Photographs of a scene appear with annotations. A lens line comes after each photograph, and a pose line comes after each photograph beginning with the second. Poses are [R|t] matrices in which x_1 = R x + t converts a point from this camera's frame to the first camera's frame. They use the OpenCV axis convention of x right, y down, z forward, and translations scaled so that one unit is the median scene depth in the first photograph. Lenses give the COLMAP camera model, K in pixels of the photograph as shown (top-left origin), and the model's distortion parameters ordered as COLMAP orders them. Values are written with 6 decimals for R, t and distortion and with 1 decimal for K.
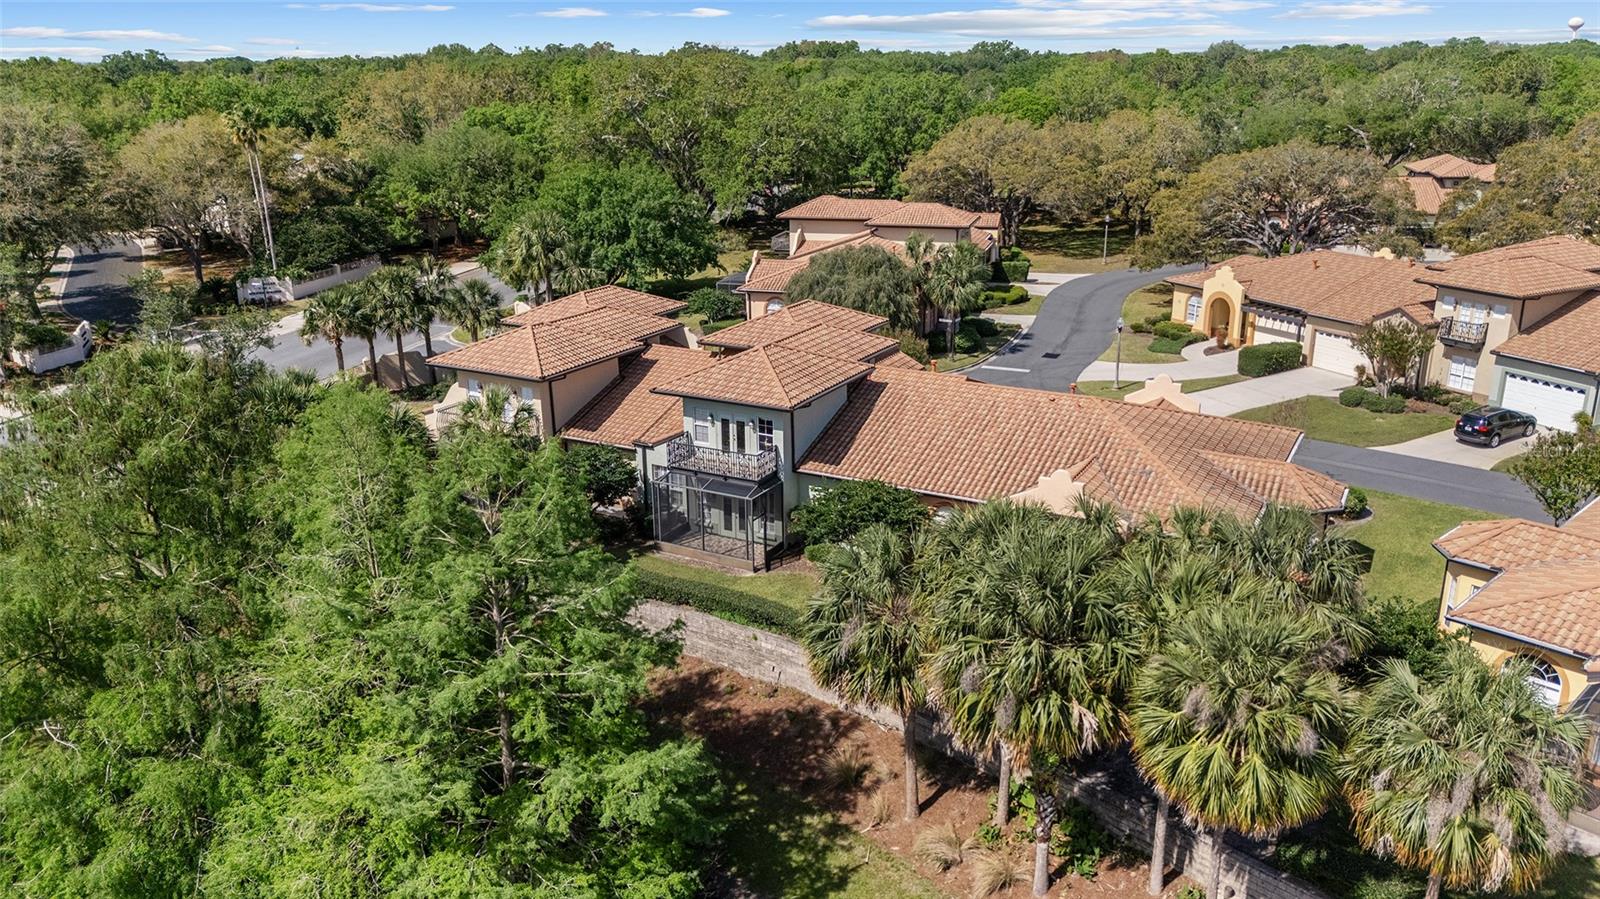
lens RADIAL K [[1174.7, 0, 800.0], [0, 1174.7, 449.5], [0, 0, 1]] dist [0.090377, -0.111286]
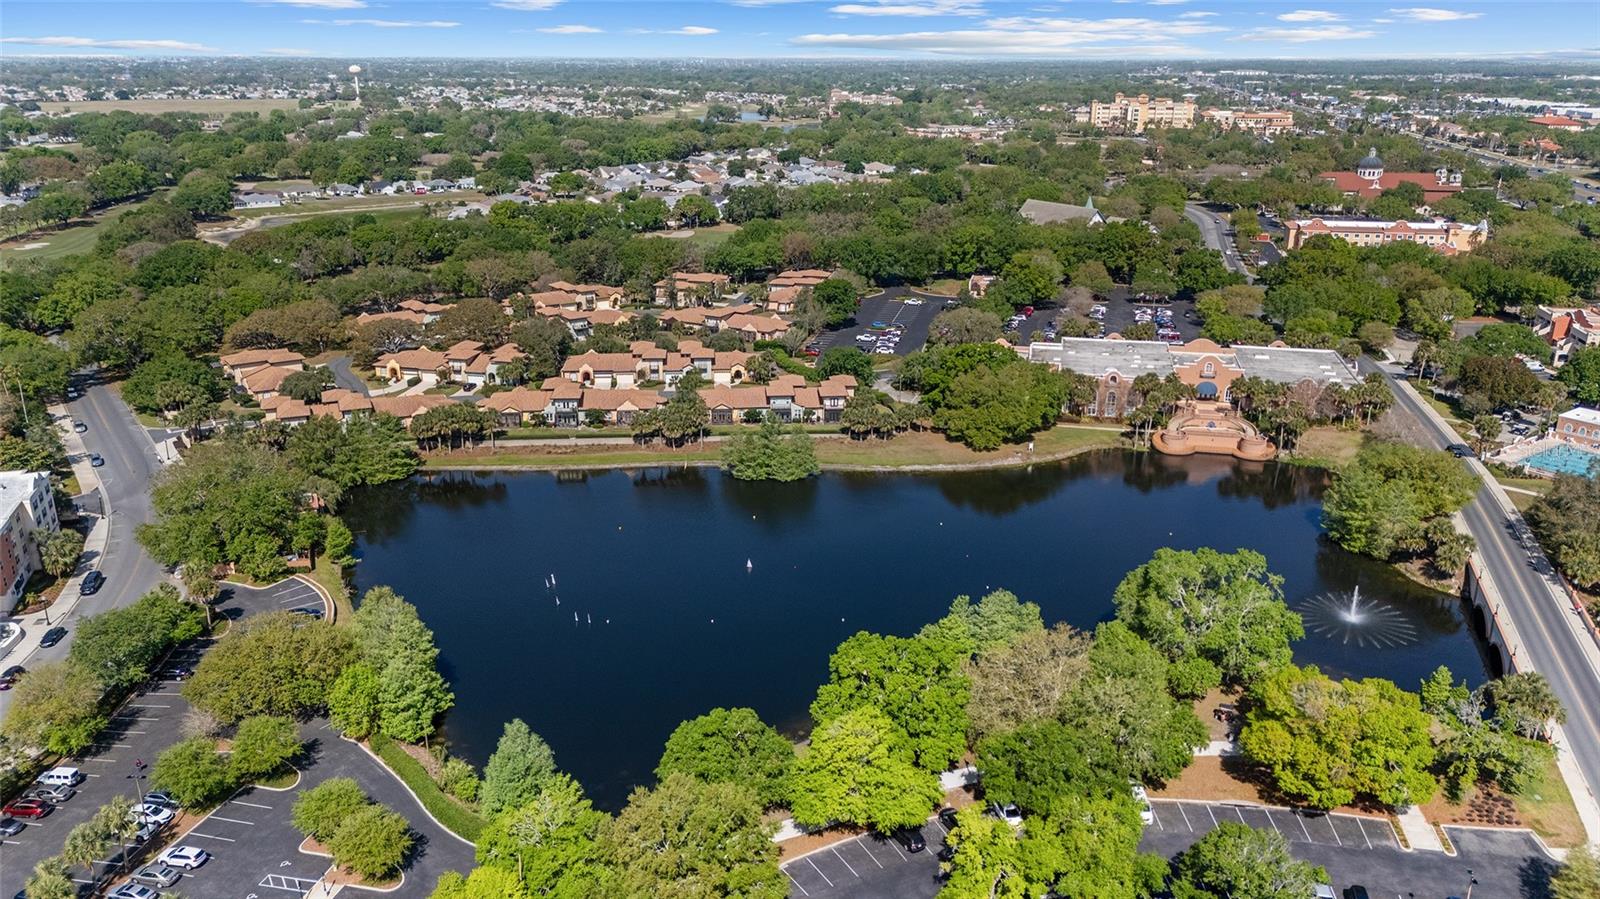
lens RADIAL K [[1174.7, 0, 800.0], [0, 1174.7, 449.5], [0, 0, 1]] dist [0.090377, -0.111286]
pose [[0.616777, -0.240417, 0.749523, -1.657964], [0.234644, 0.965078, 0.116472, -0.012904], [-0.751351, 0.104034, 0.651651, -2.291006]]
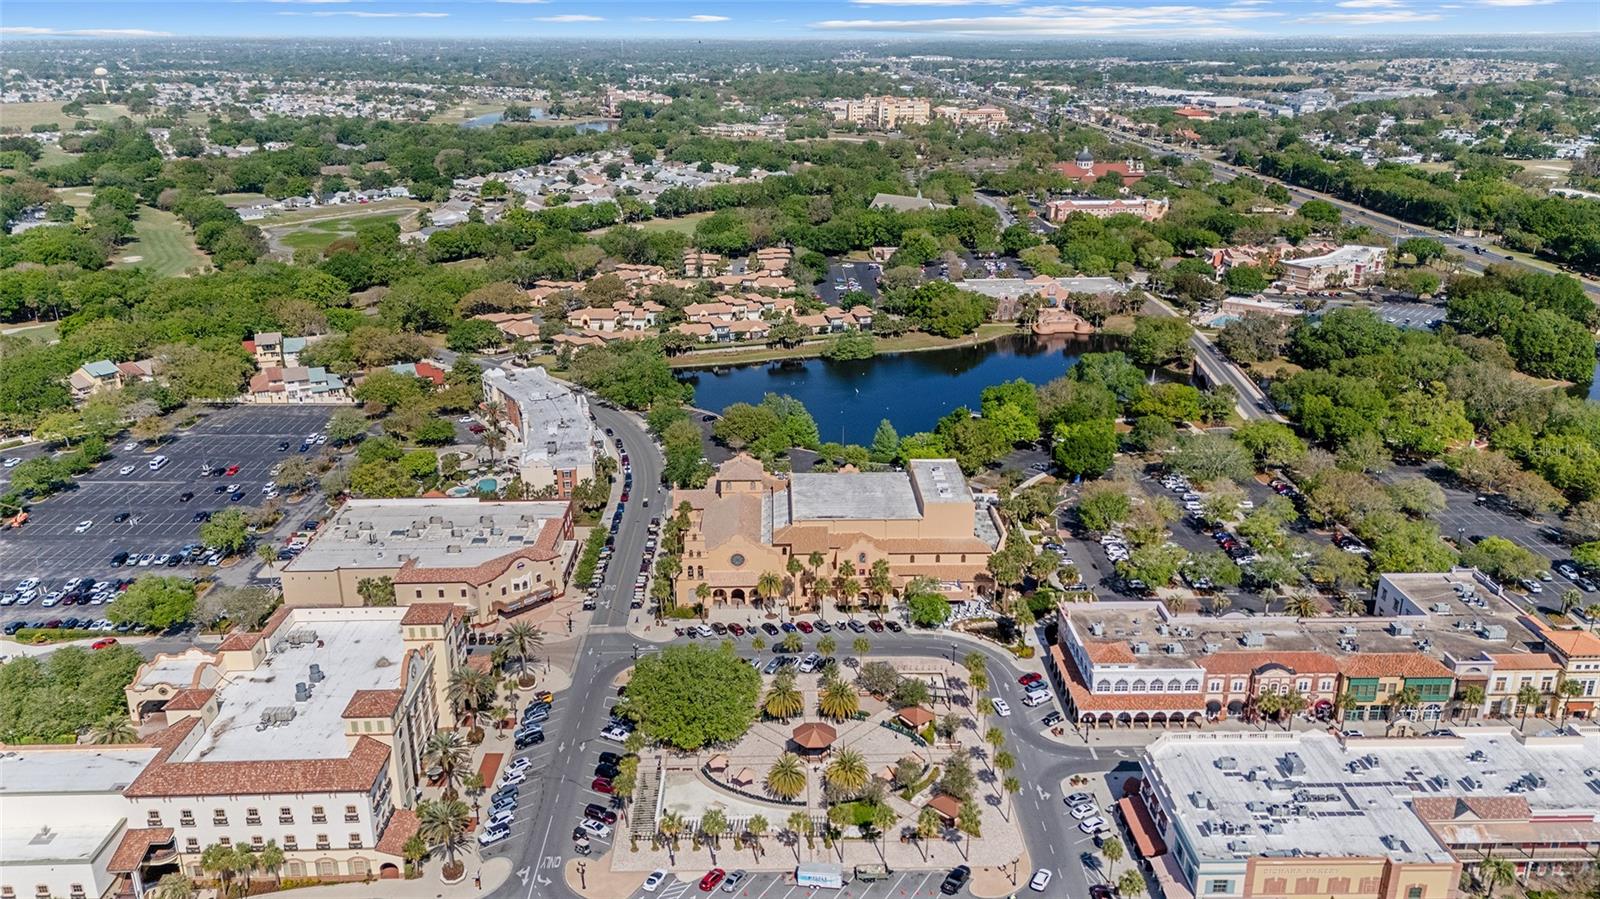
lens RADIAL K [[1174.7, 0, 800.0], [0, 1174.7, 449.5], [0, 0, 1]] dist [0.090377, -0.111286]
pose [[0.403678, -0.298374, 0.864880, -4.476412], [0.280816, 0.940103, 0.193256, -0.348220], [-0.870739, 0.164860, 0.463287, -2.565973]]
